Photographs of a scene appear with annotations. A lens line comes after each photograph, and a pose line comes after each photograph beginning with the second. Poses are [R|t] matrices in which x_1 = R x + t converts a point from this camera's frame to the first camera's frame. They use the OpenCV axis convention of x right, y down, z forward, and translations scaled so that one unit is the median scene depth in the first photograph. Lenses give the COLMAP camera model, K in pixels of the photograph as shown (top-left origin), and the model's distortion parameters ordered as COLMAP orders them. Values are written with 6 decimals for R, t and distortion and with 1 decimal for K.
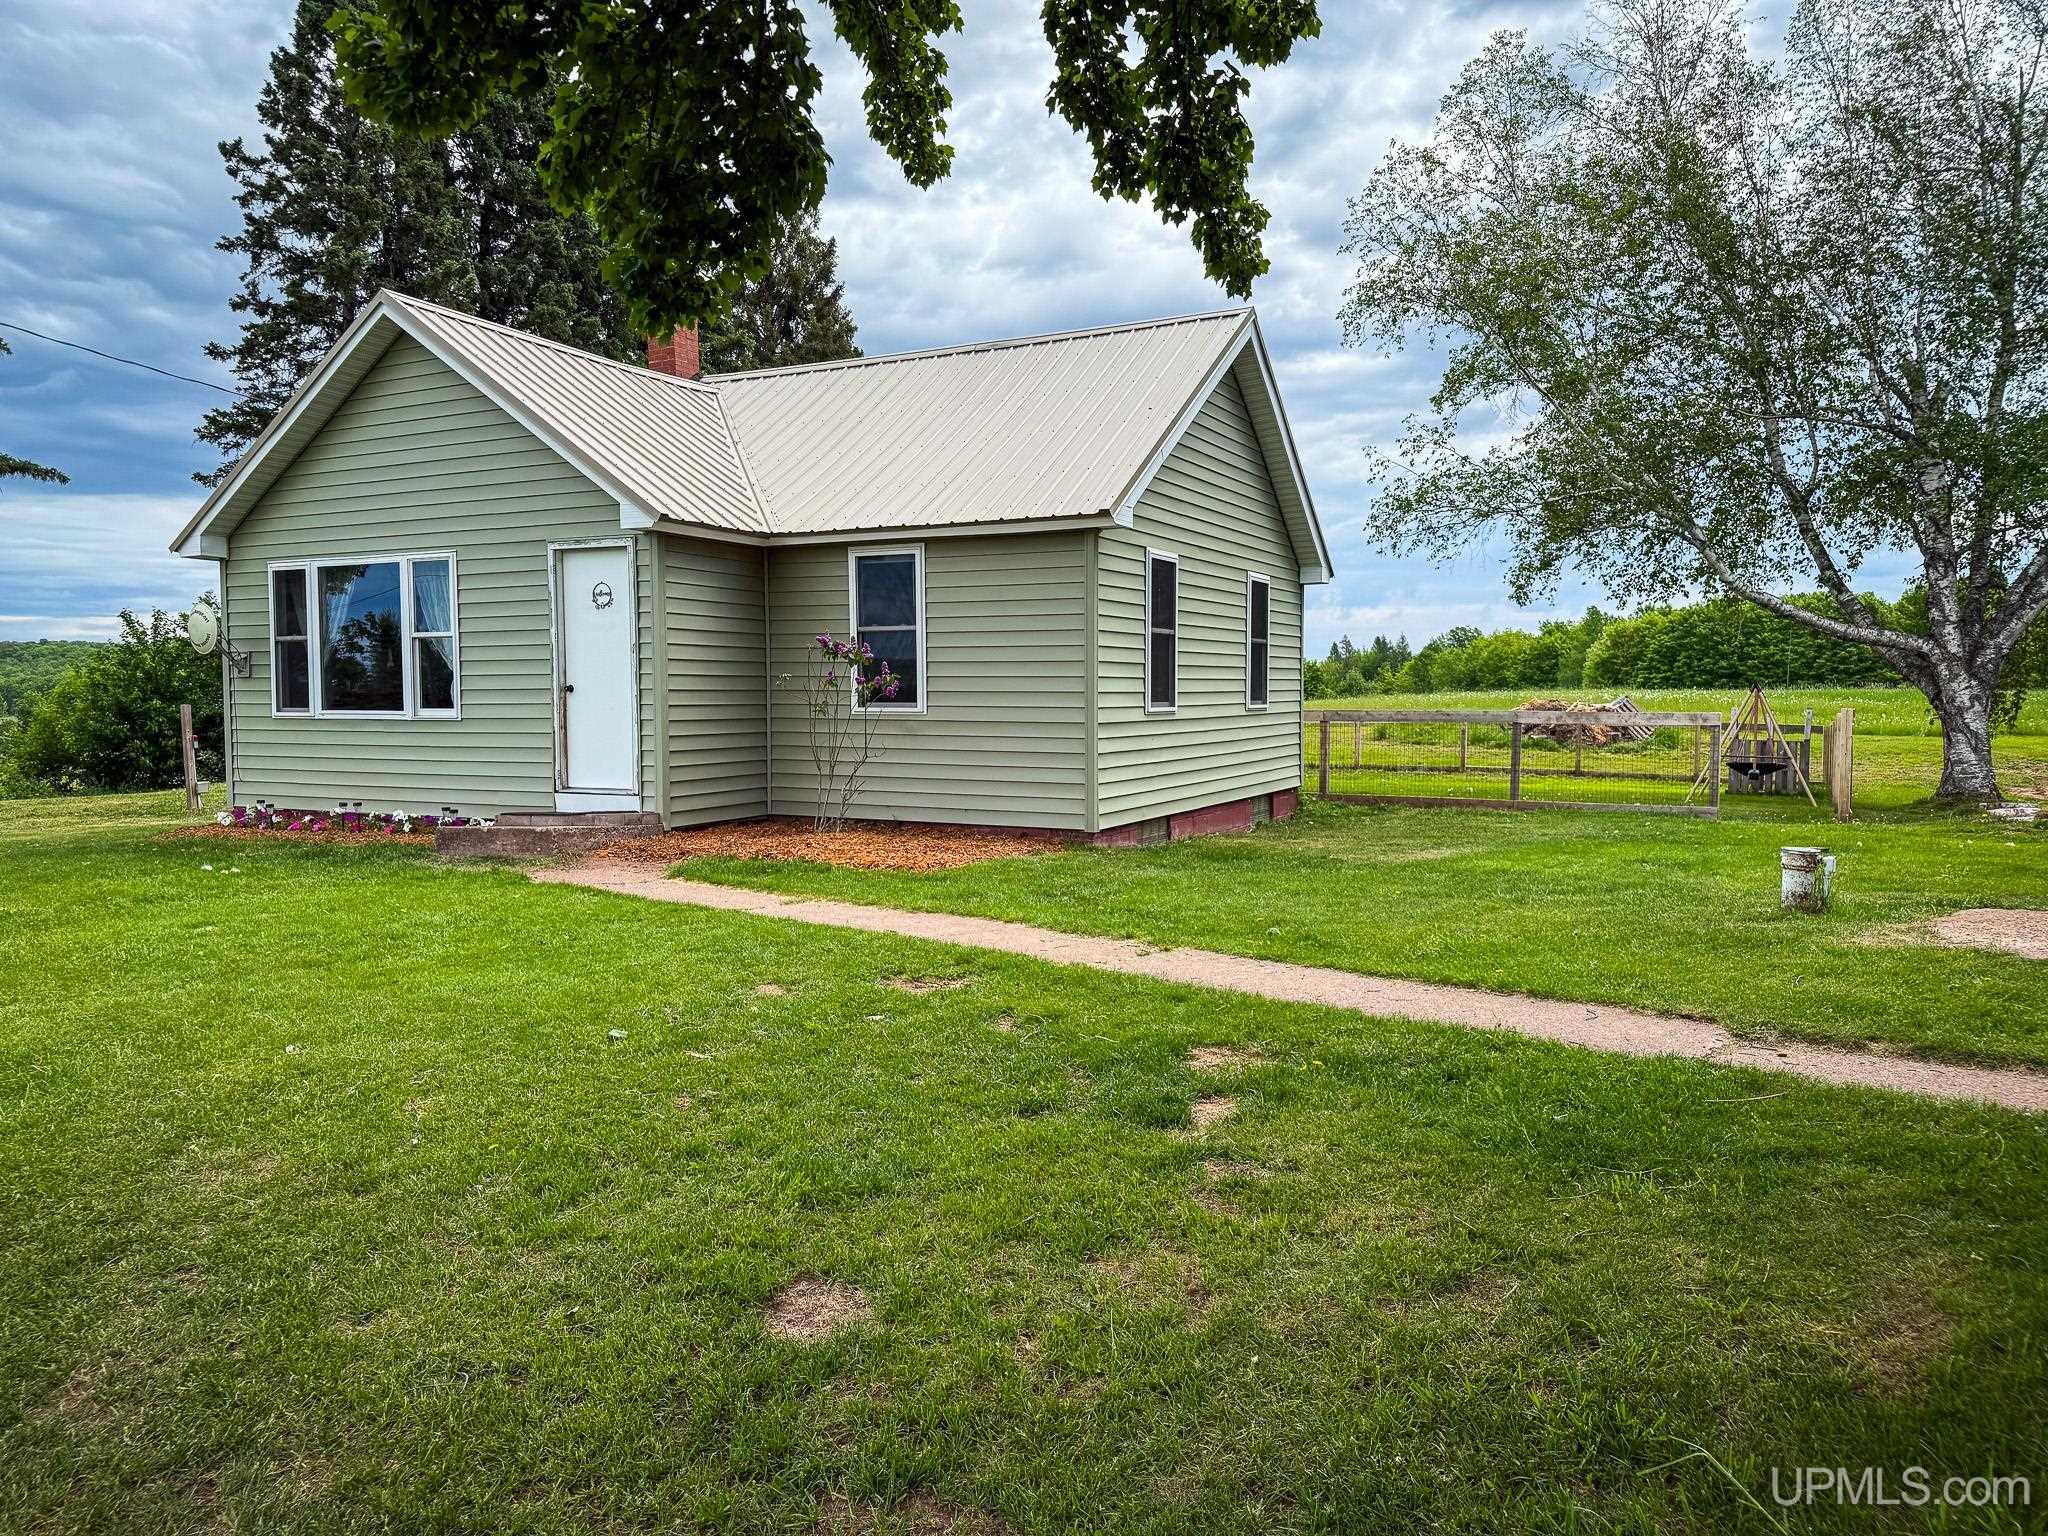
lens RADIAL K [[1430.8, 0, 1024.0], [0, 1430.8, 768.0], [0, 0, 1]] dist [0.094833, -0.130286]
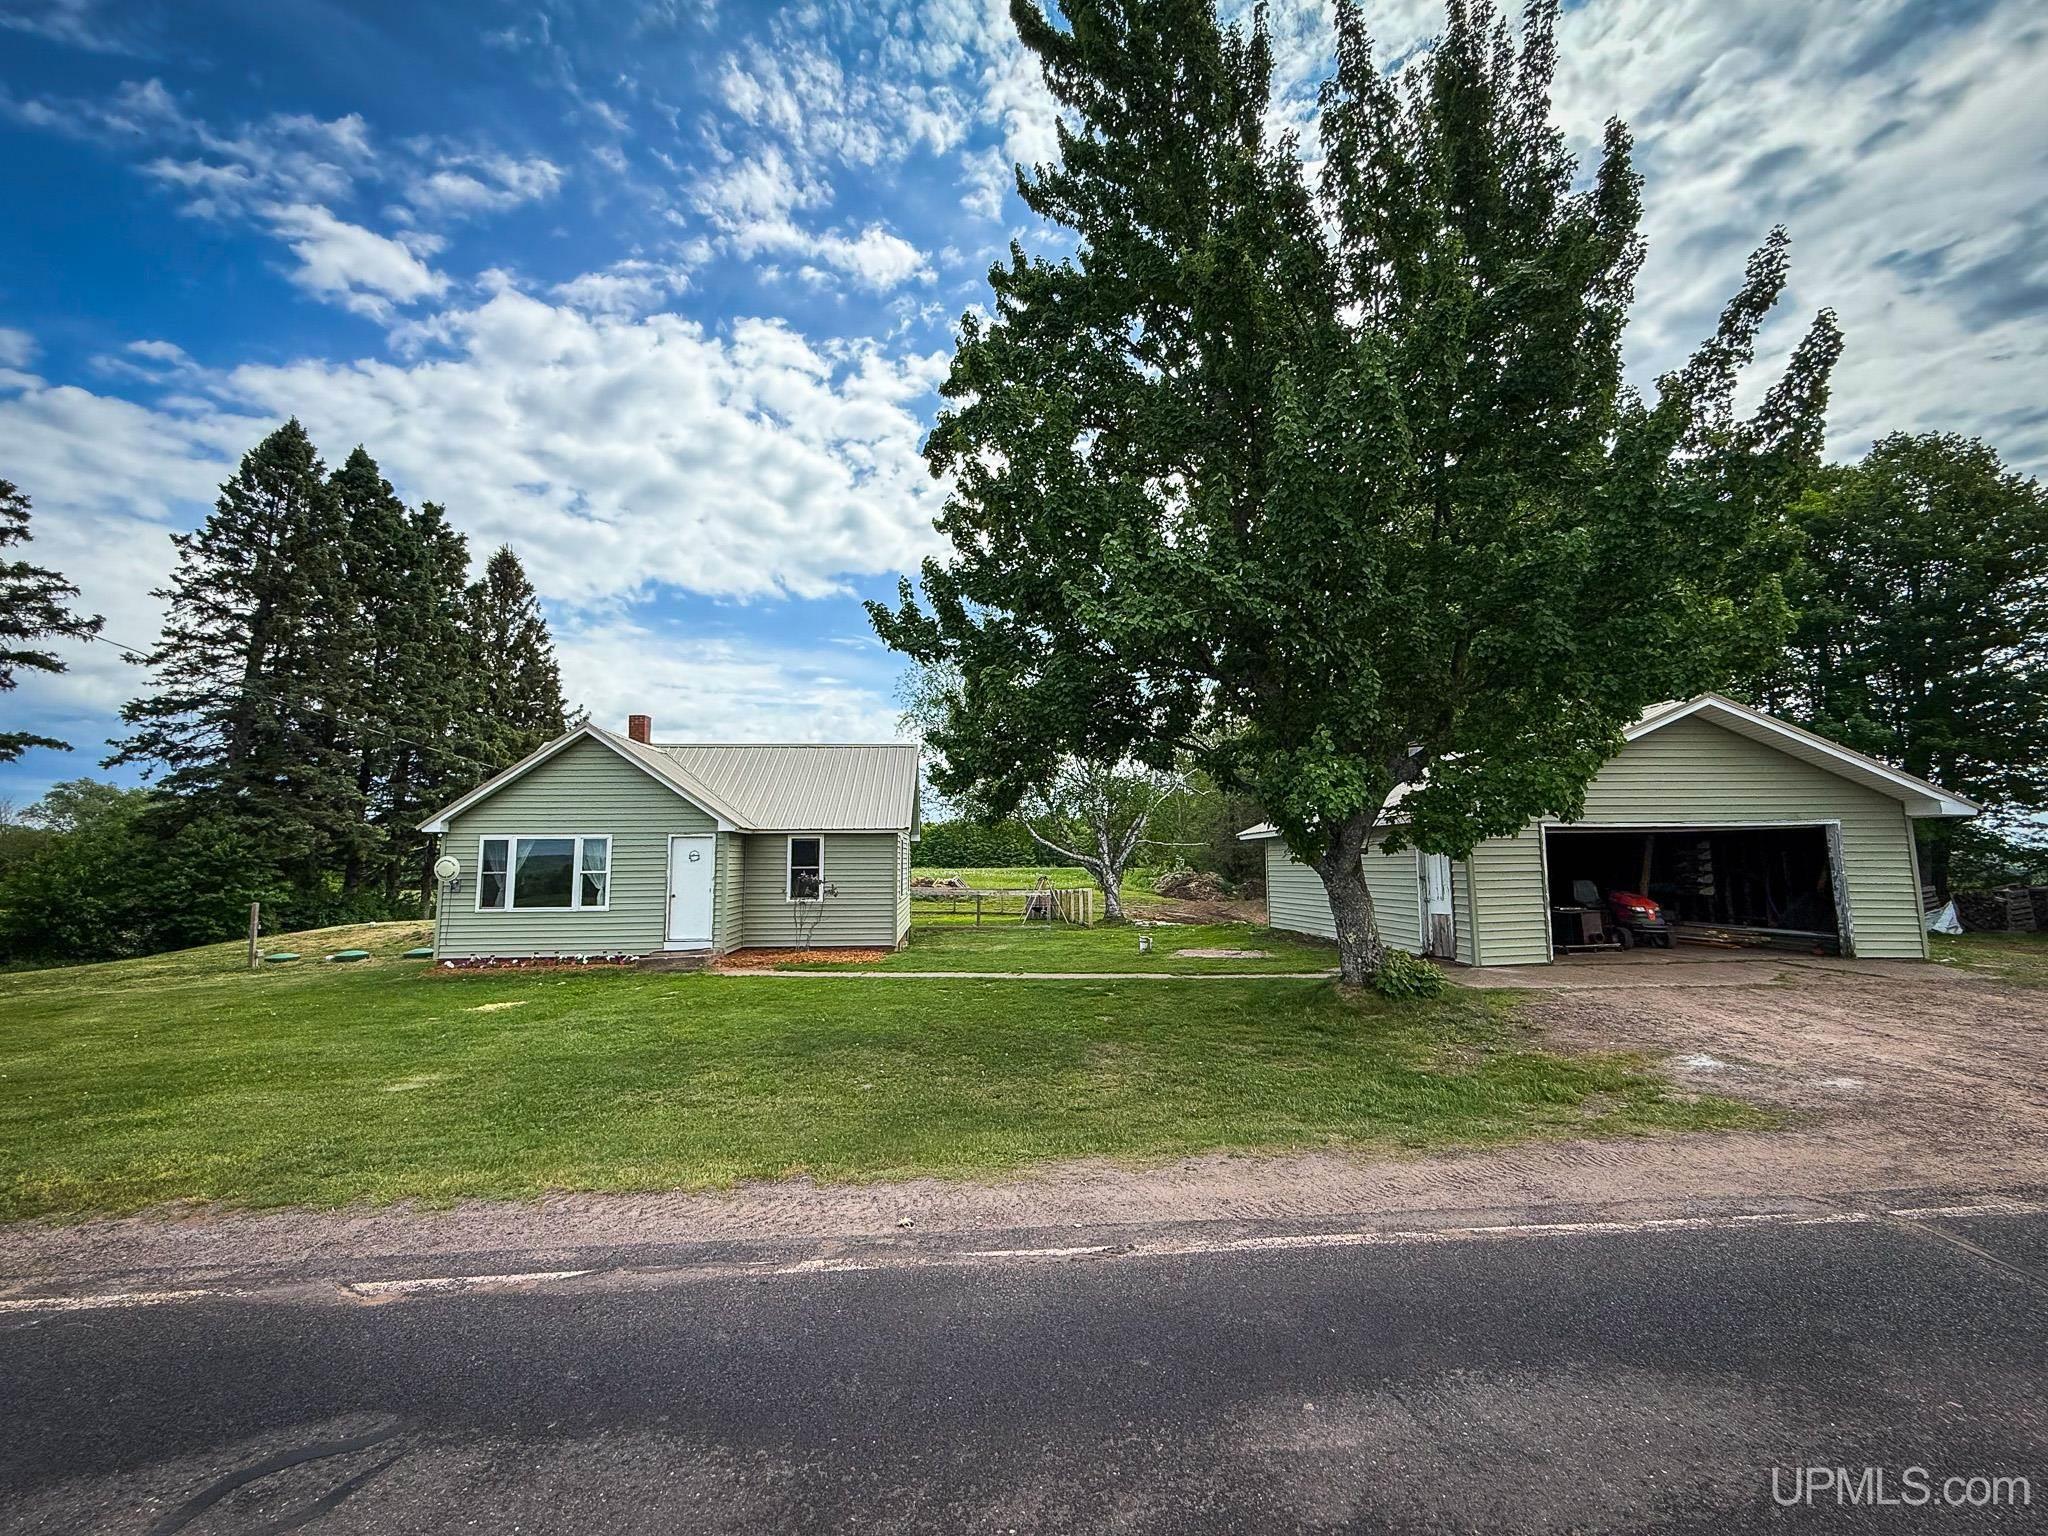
lens RADIAL K [[828.4, 0, 1016.3], [0, 828.4, 772.6], [0, 0, 1]] dist [0.000626, -0.000004]
pose [[0.857482, 0.050727, 0.512006, -0.405377], [0.032322, 0.987851, -0.152003, -0.023018], [-0.513497, 0.146889, 0.845426, -0.333264]]
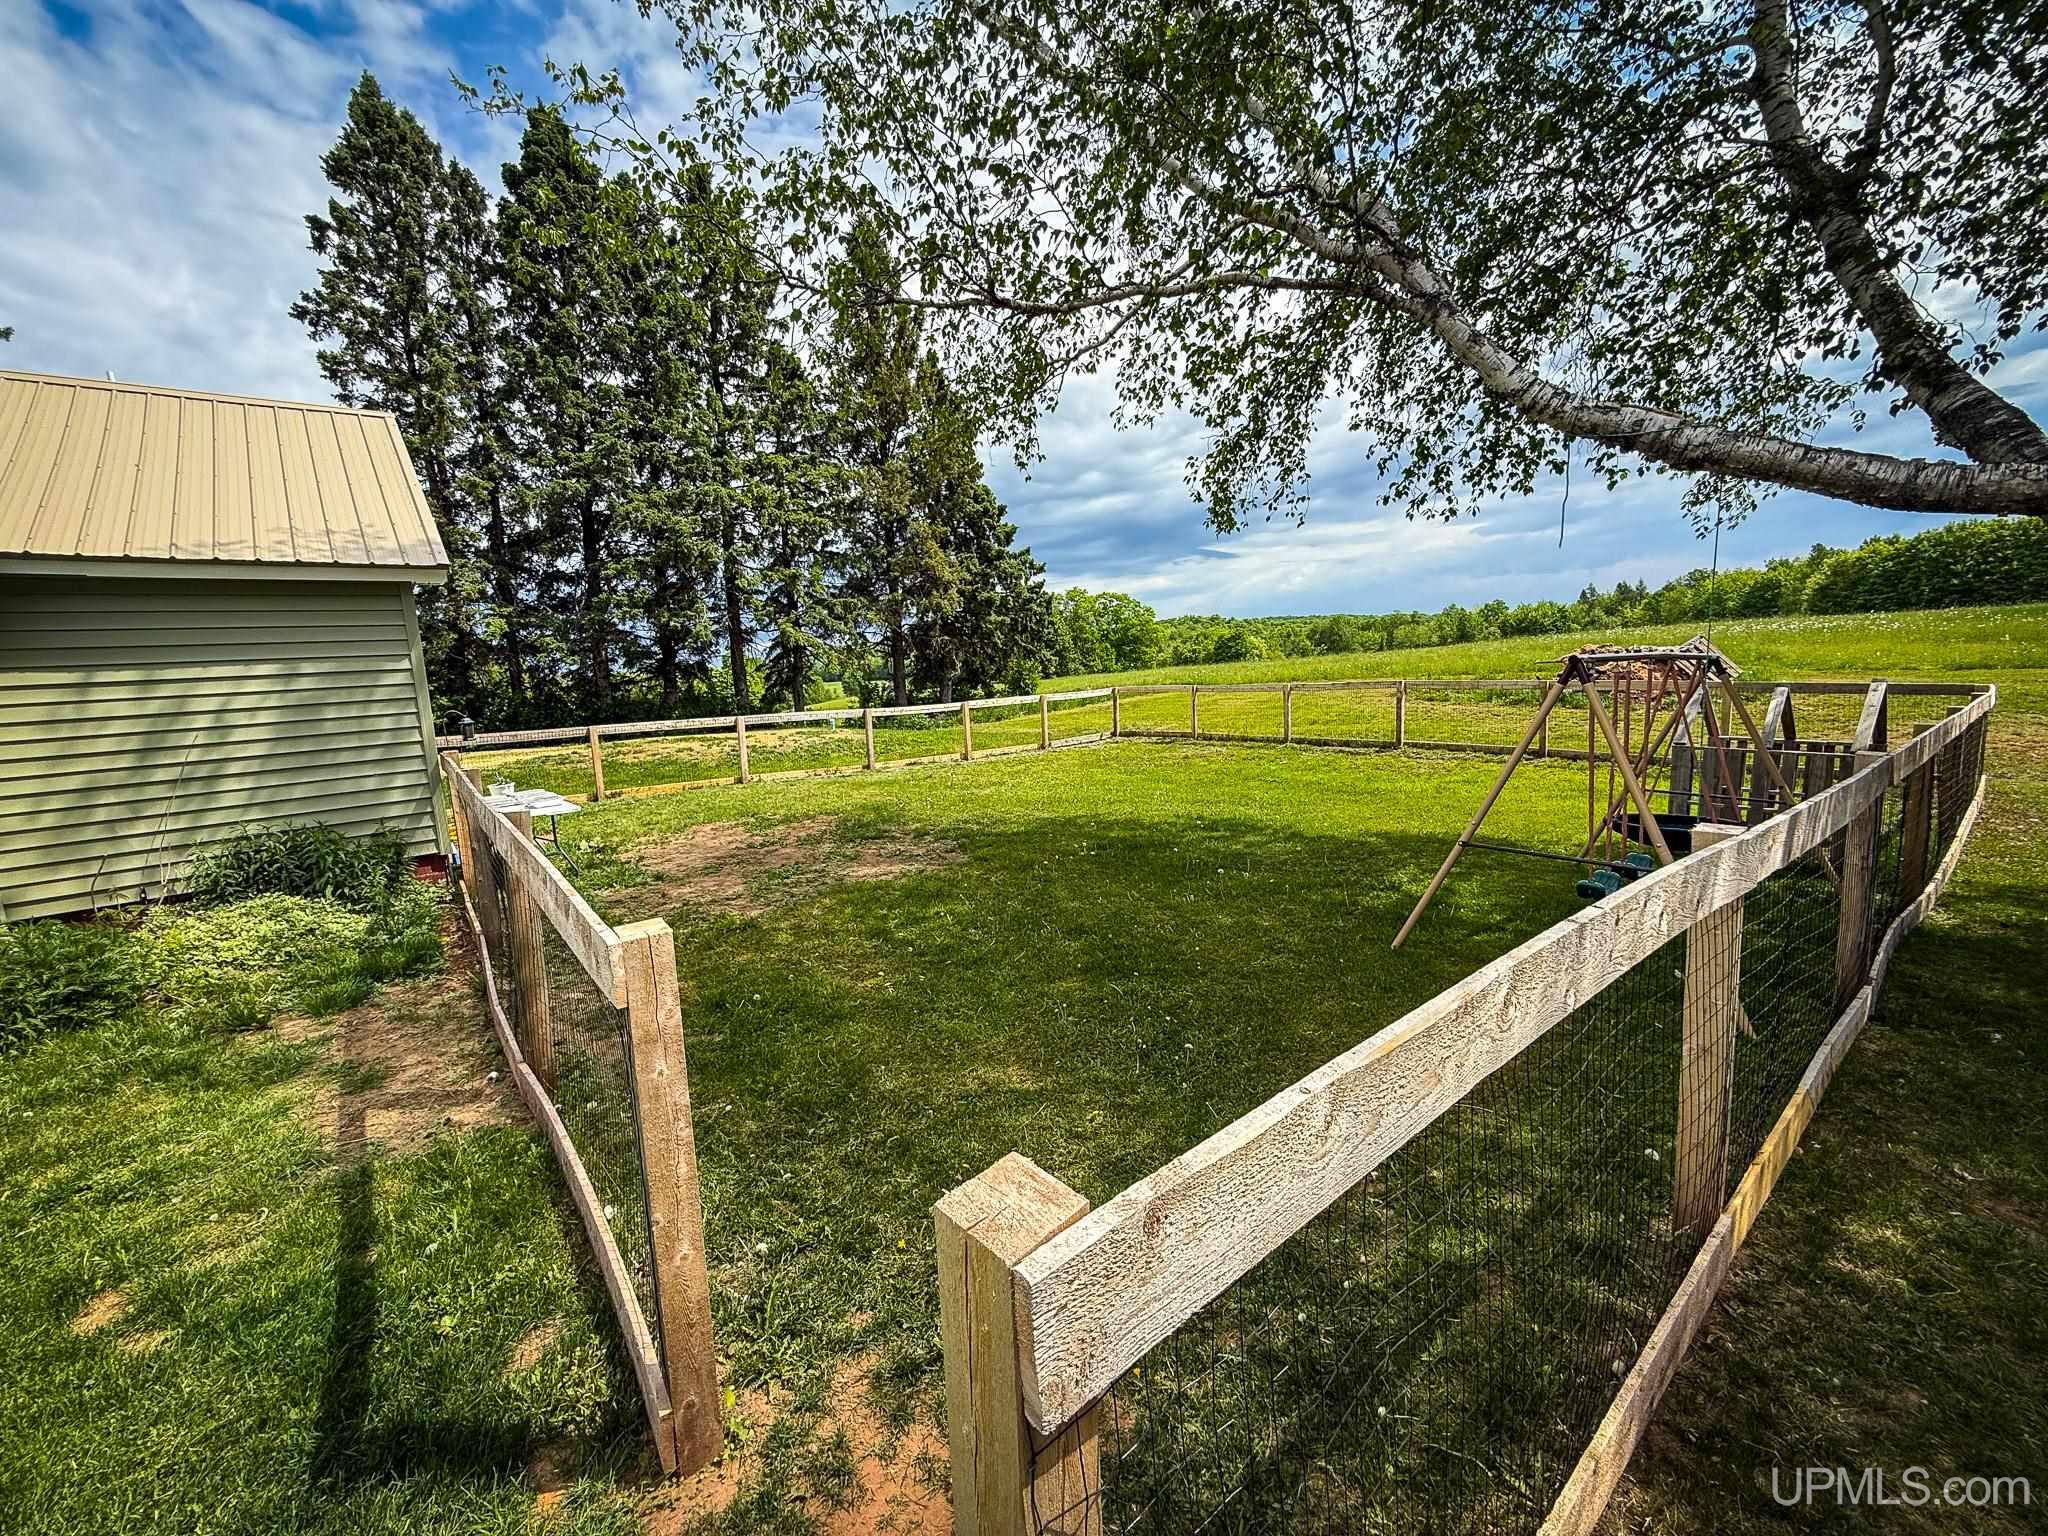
lens RADIAL K [[816.6, 0, 1017.6], [0, 816.6, 765.8], [0, 0, 1]] dist [0.001056, -0.000058]
pose [[0.915359, 0.002460, -0.402631, 0.673708], [0.034241, 0.995883, 0.083931, -0.079538], [0.401180, -0.090614, 0.911506, 1.106551]]
